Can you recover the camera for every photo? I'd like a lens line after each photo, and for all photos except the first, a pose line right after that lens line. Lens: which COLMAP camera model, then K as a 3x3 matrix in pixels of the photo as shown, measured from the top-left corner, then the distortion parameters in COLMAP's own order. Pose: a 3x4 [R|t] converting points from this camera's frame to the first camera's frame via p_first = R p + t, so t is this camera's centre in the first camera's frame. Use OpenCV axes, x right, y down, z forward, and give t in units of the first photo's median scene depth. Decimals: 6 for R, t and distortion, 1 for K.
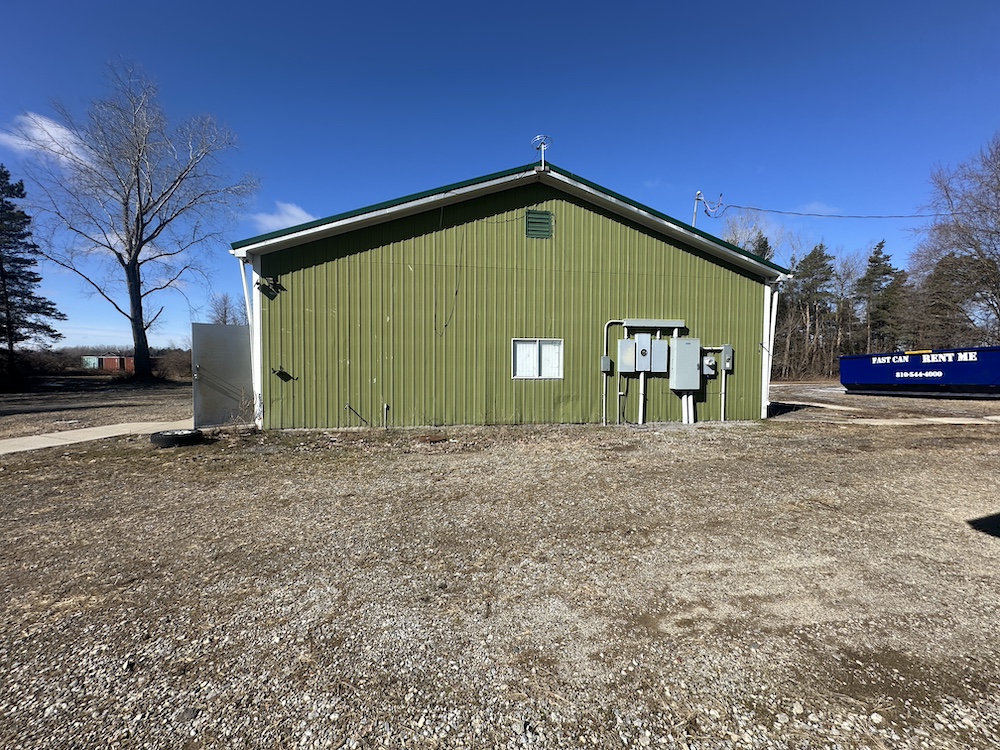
lens RADIAL K [[394.7, 0, 500.3], [0, 394.7, 370.9], [0, 0, 1]] dist [-0.001066, -0.000348]
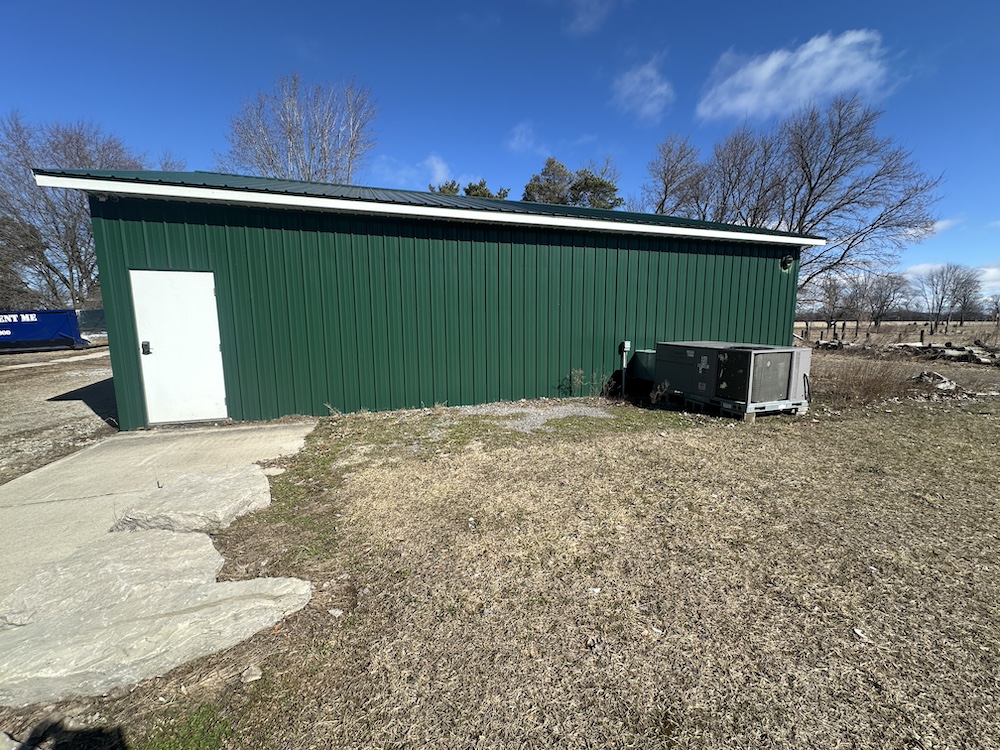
lens RADIAL K [[394.7, 0, 501.2], [0, 394.7, 373.0], [0, 0, 1]] dist [-0.001066, -0.000348]
pose [[-0.169490, -0.133250, 0.976482, -0.288650], [0.034697, 0.989396, 0.141034, 0.012579], [-0.984921, 0.057785, -0.163070, -0.242794]]
